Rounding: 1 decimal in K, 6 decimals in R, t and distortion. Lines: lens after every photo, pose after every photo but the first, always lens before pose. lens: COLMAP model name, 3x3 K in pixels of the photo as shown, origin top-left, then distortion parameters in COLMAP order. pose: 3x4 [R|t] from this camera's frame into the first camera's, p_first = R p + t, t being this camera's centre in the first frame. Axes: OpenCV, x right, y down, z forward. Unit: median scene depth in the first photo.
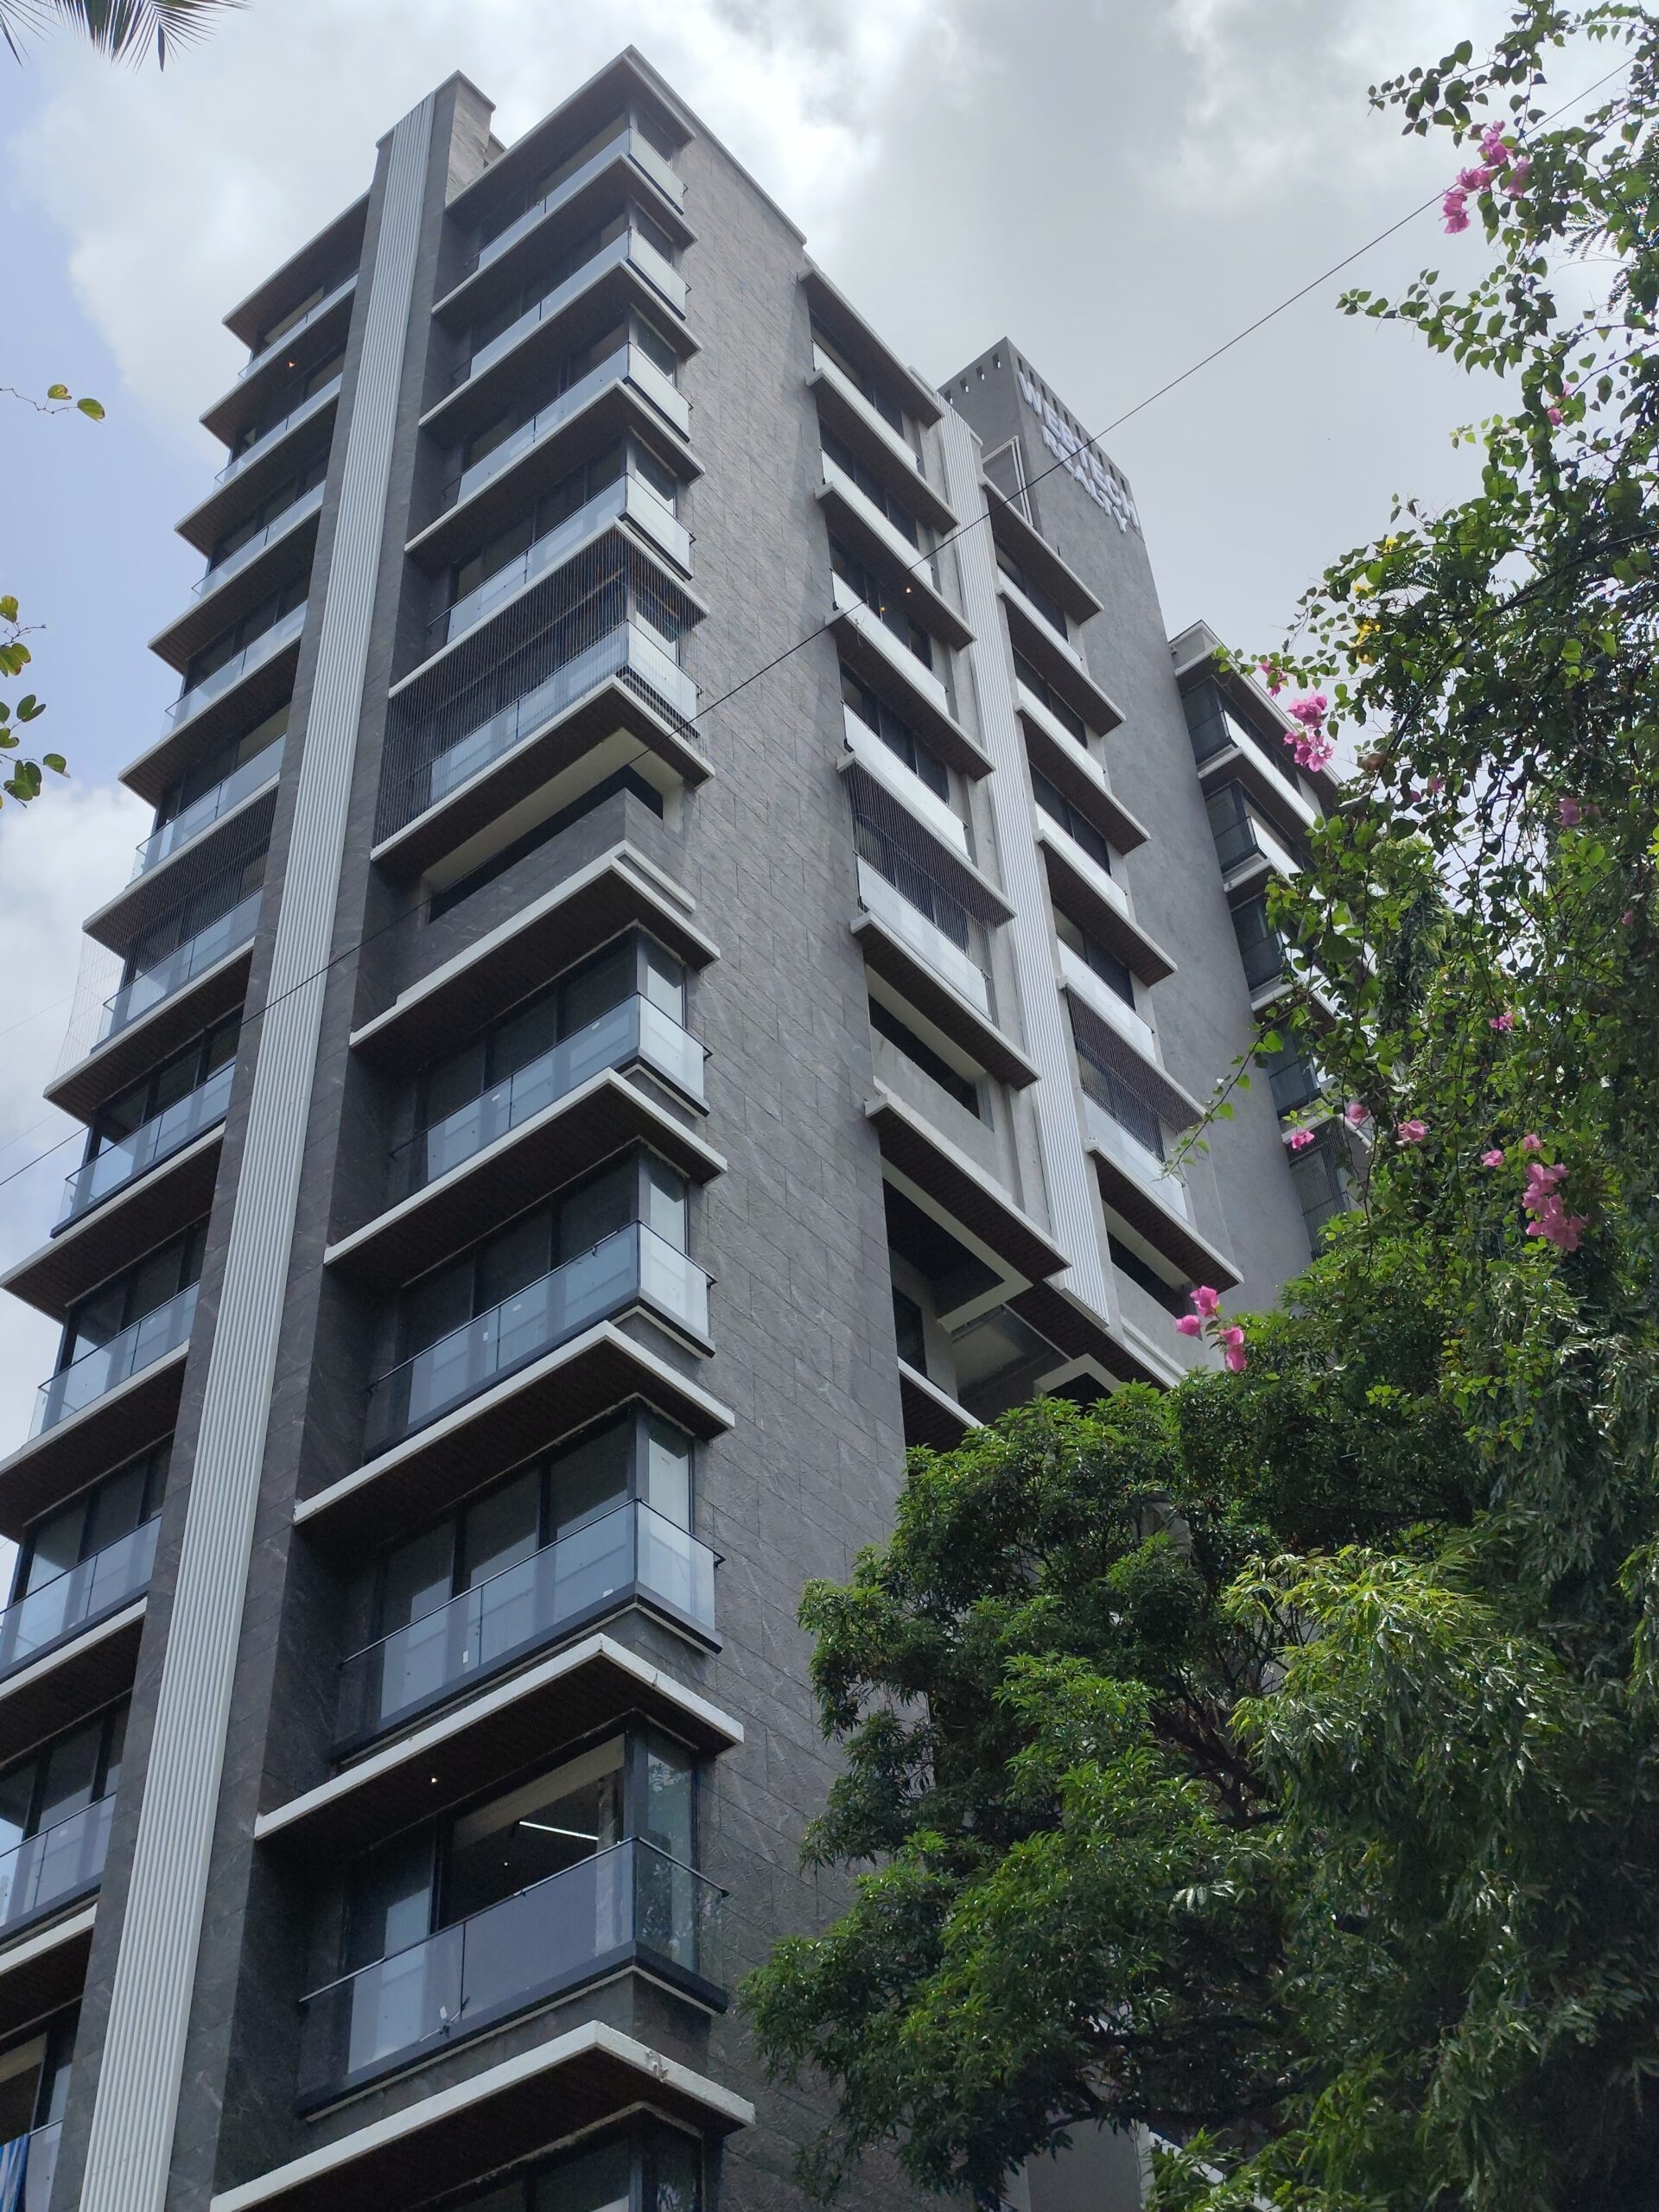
lens RADIAL K [[2719.3, 0, 829.5], [0, 2719.3, 1041.9], [0, 0, 1]] dist [0.103118, -0.406398]
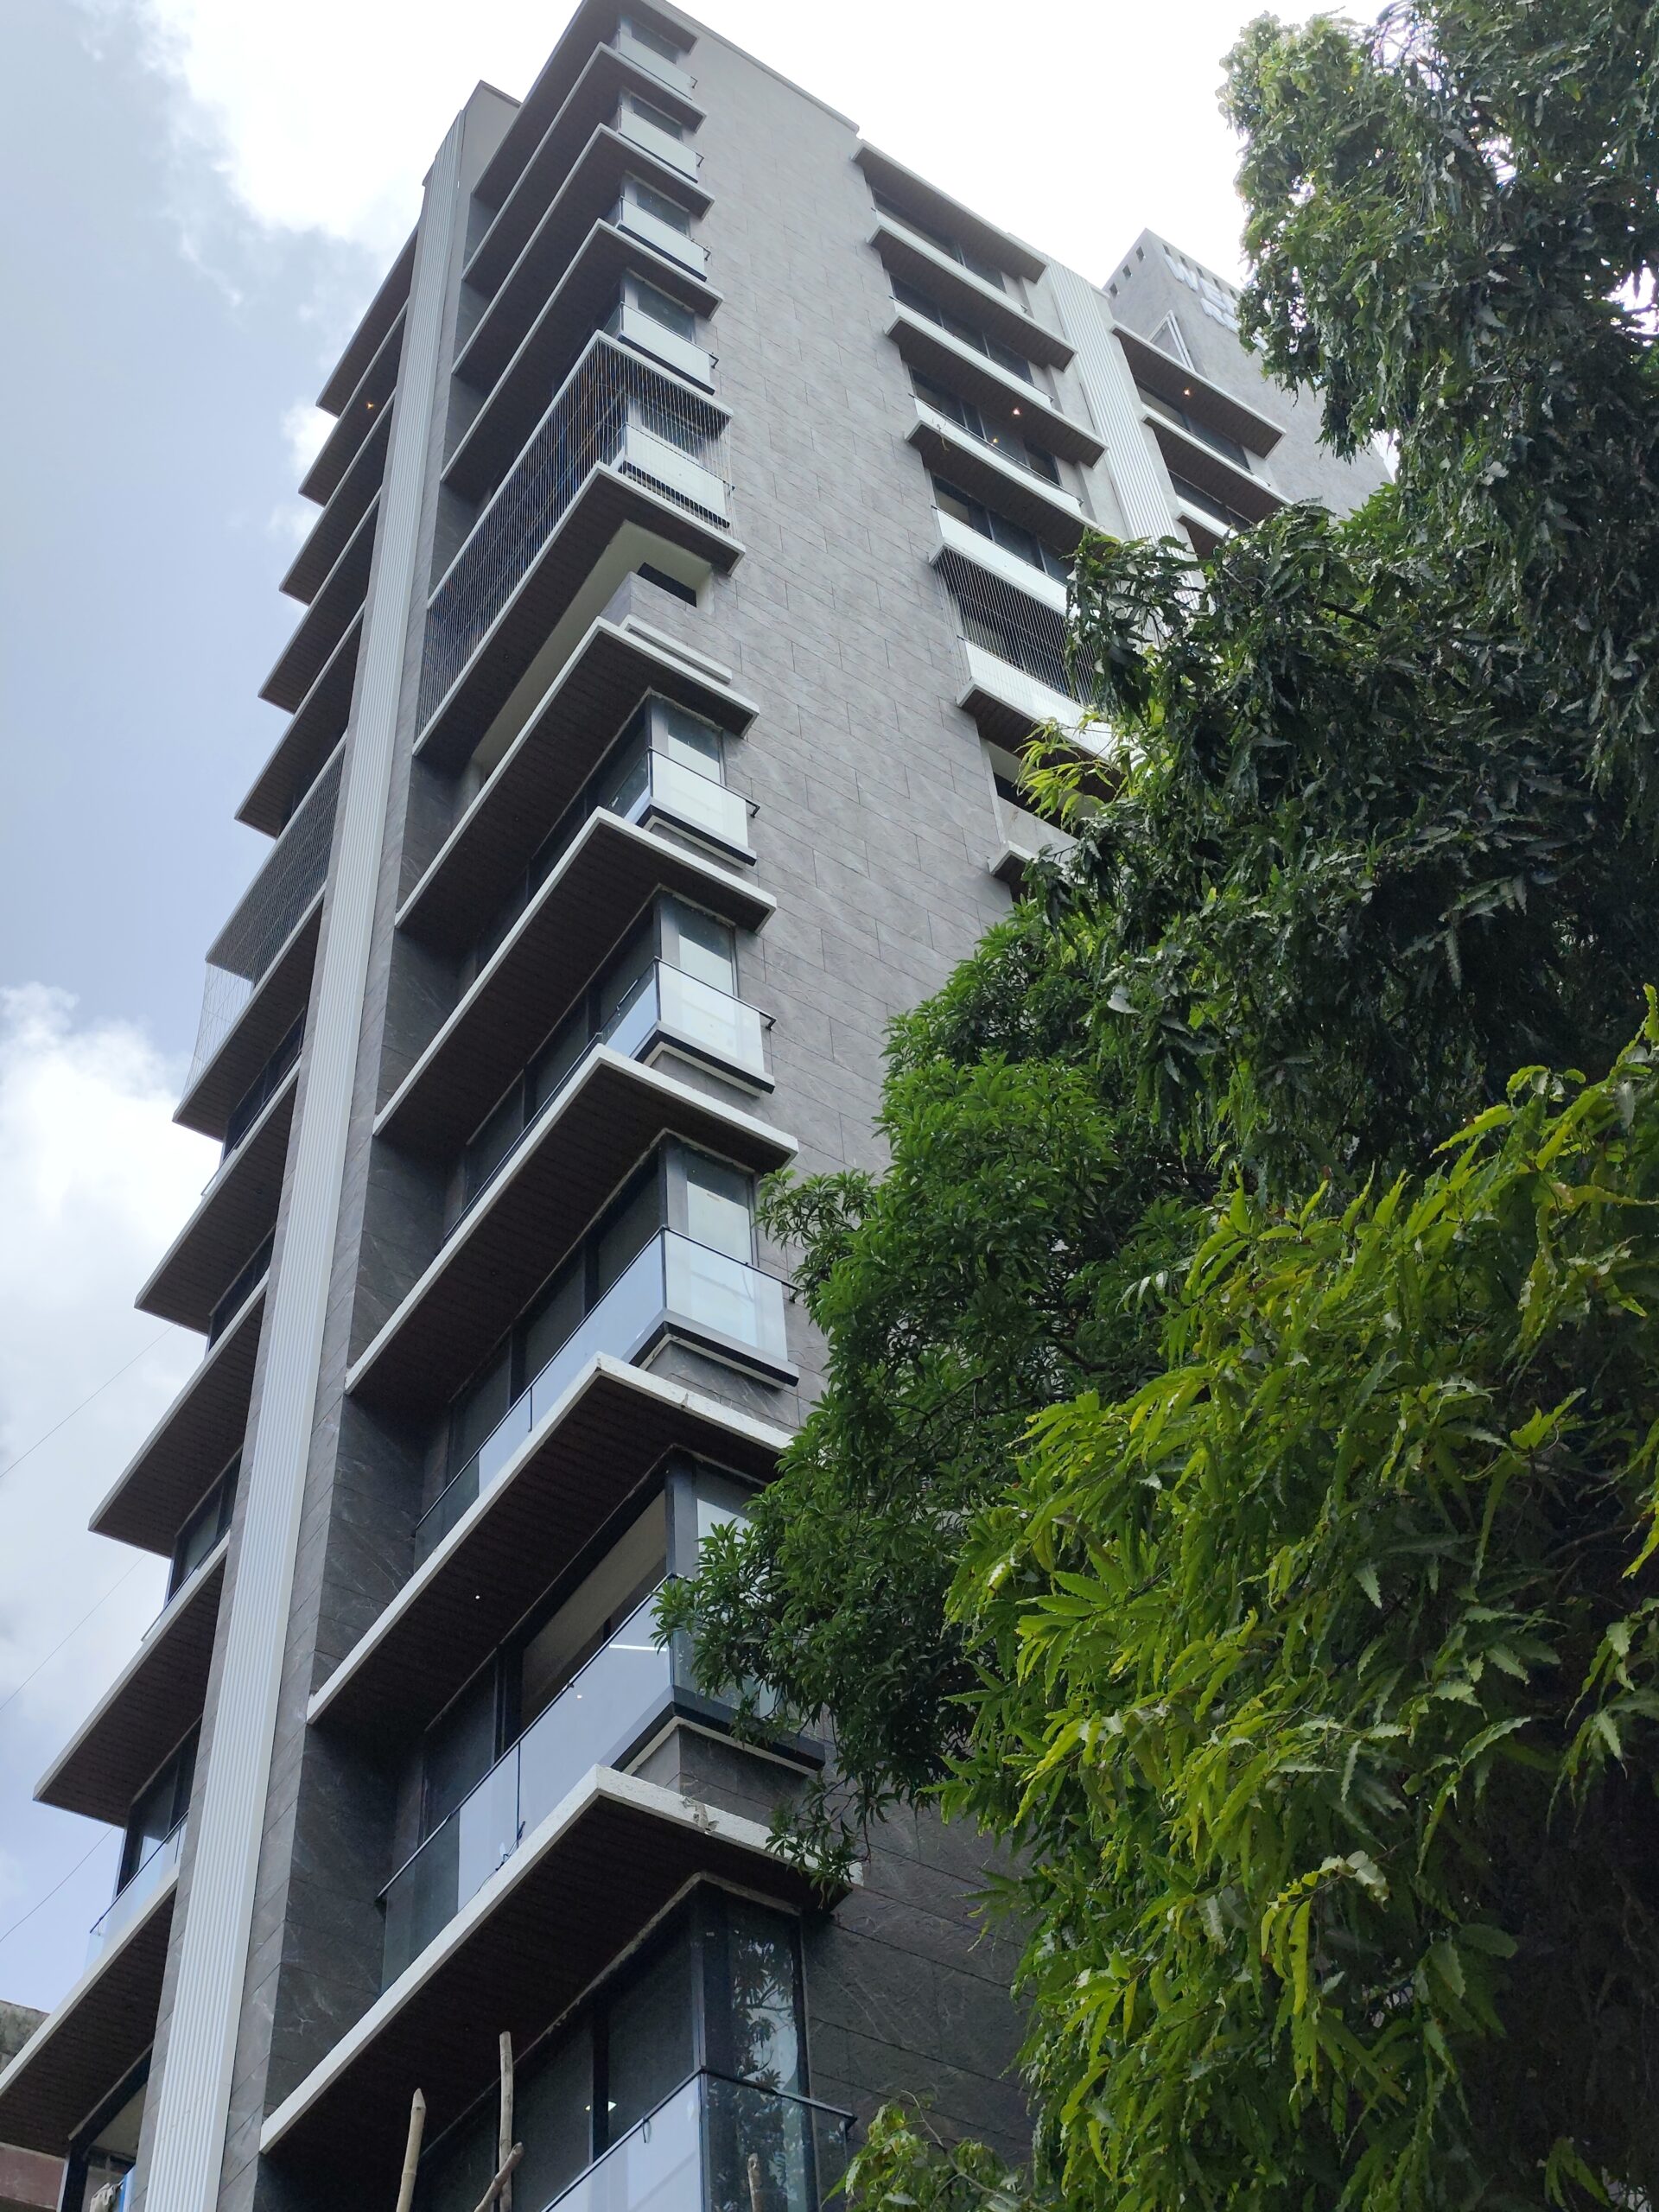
lens RADIAL K [[2711.4, 0, 829.5], [0, 2711.4, 1106.0], [0, 0, 1]] dist [0.118060, -0.571554]
pose [[0.956123, -0.237210, -0.171929, 0.104858], [0.225834, 0.970603, -0.083238, 0.175705], [0.186620, 0.040758, 0.981586, 0.172363]]
